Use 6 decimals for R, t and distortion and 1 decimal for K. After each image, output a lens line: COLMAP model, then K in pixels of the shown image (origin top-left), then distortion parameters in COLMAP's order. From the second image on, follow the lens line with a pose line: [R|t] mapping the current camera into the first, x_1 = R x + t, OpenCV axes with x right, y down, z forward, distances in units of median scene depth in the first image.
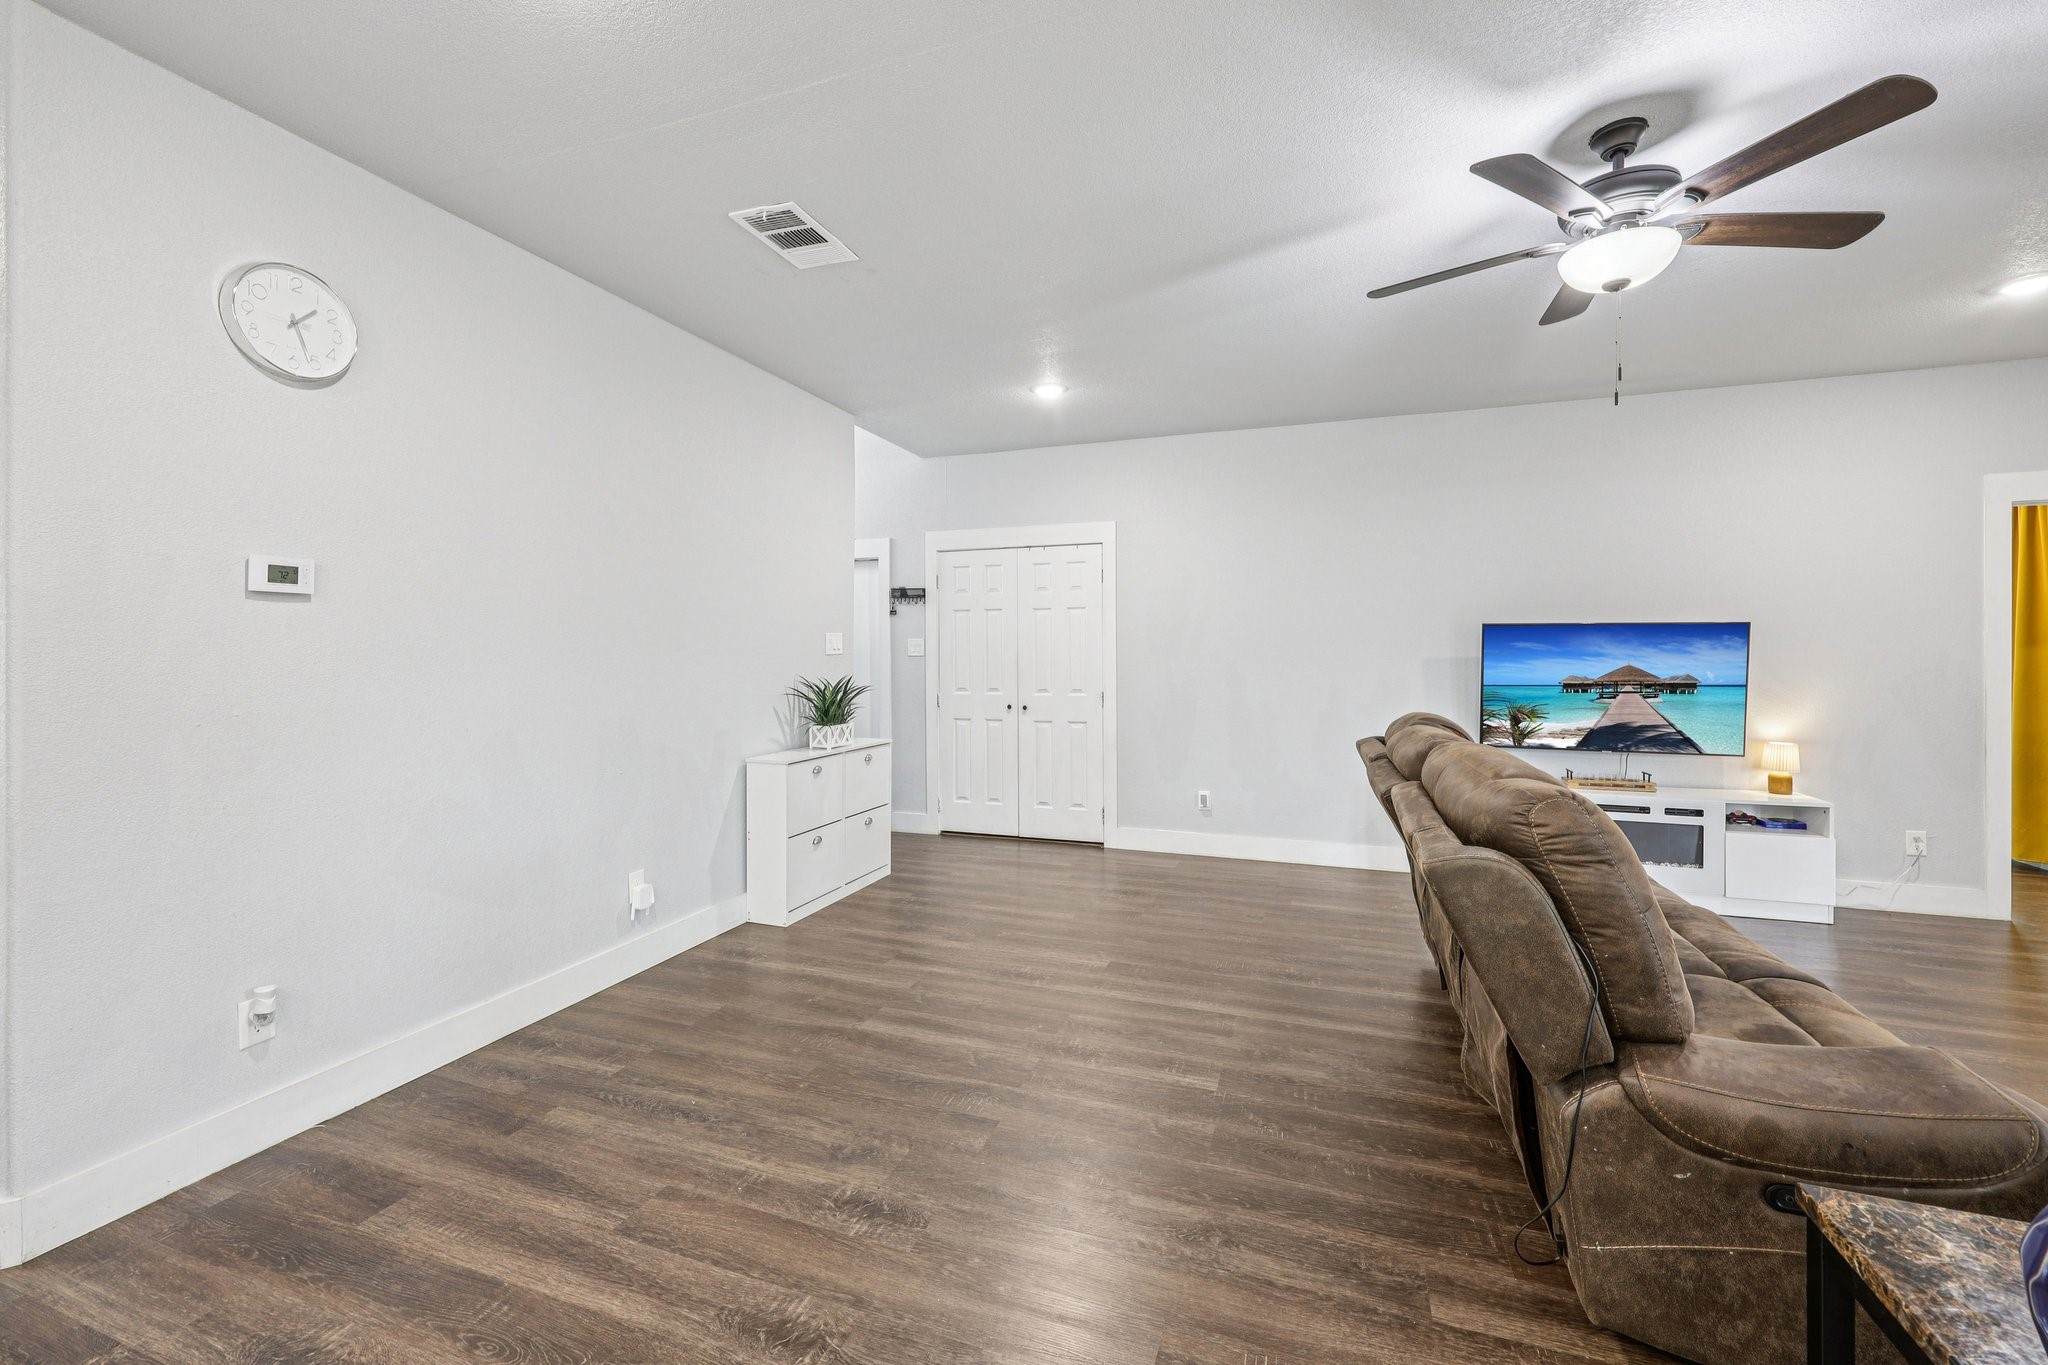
lens RADIAL K [[832.0, 0, 1025.5], [0, 832.0, 659.2], [0, 0, 1]] dist [-0.000964, 0.000494]
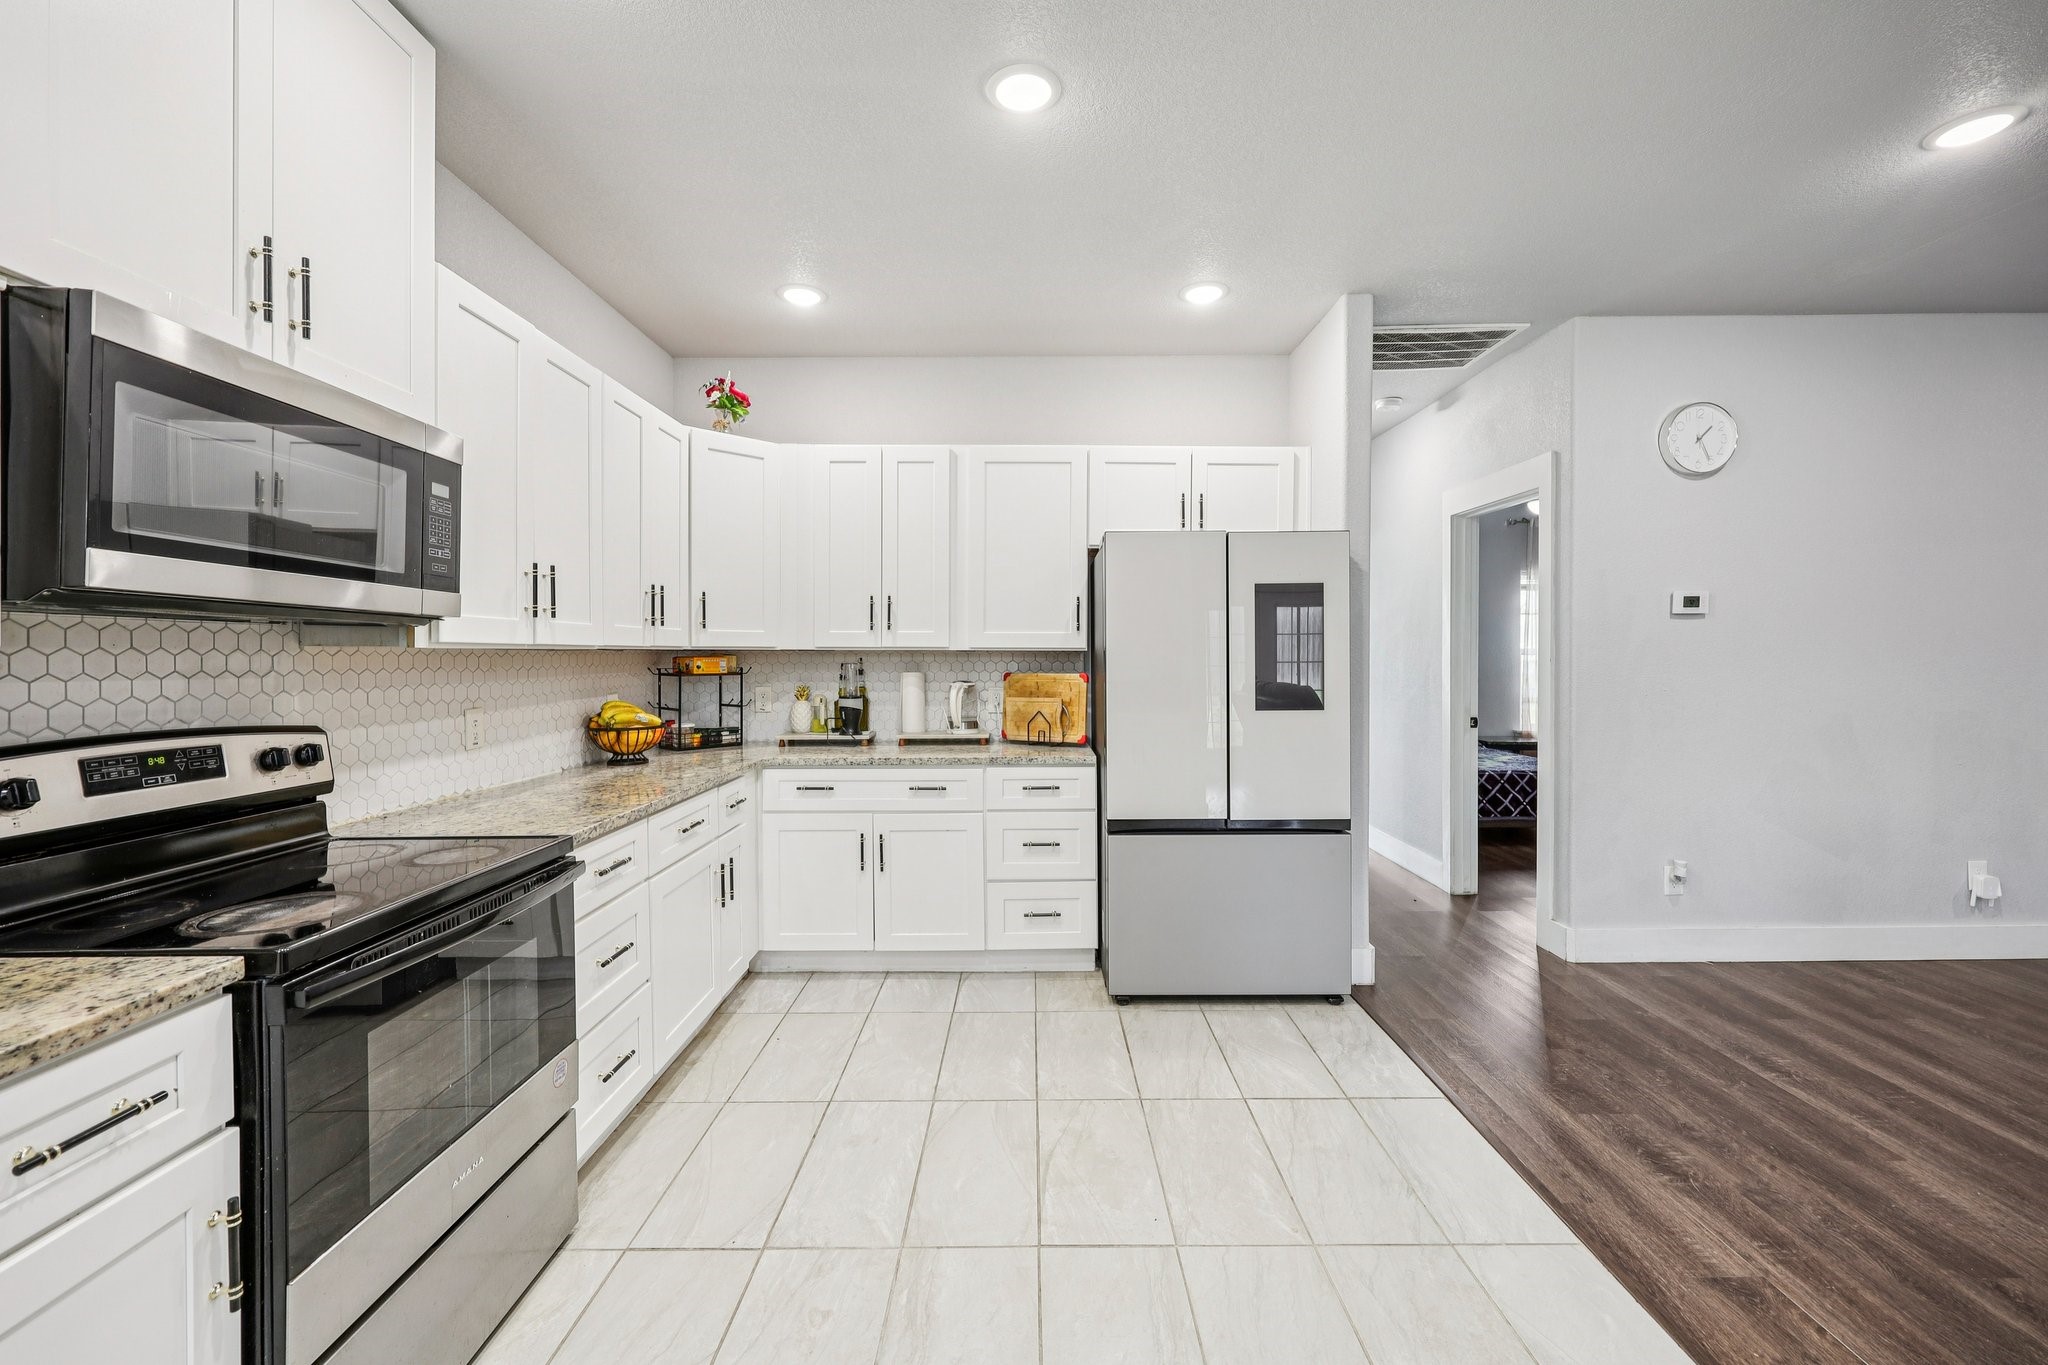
lens RADIAL K [[832.0, 0, 1029.3], [0, 832.0, 662.1], [0, 0, 1]] dist [-0.000964, 0.000494]
pose [[0.340062, 0.008557, -0.940364, 0.088172], [-0.002624, 0.999963, 0.008150, 0.001168], [0.940400, -0.000304, 0.340072, -0.394949]]
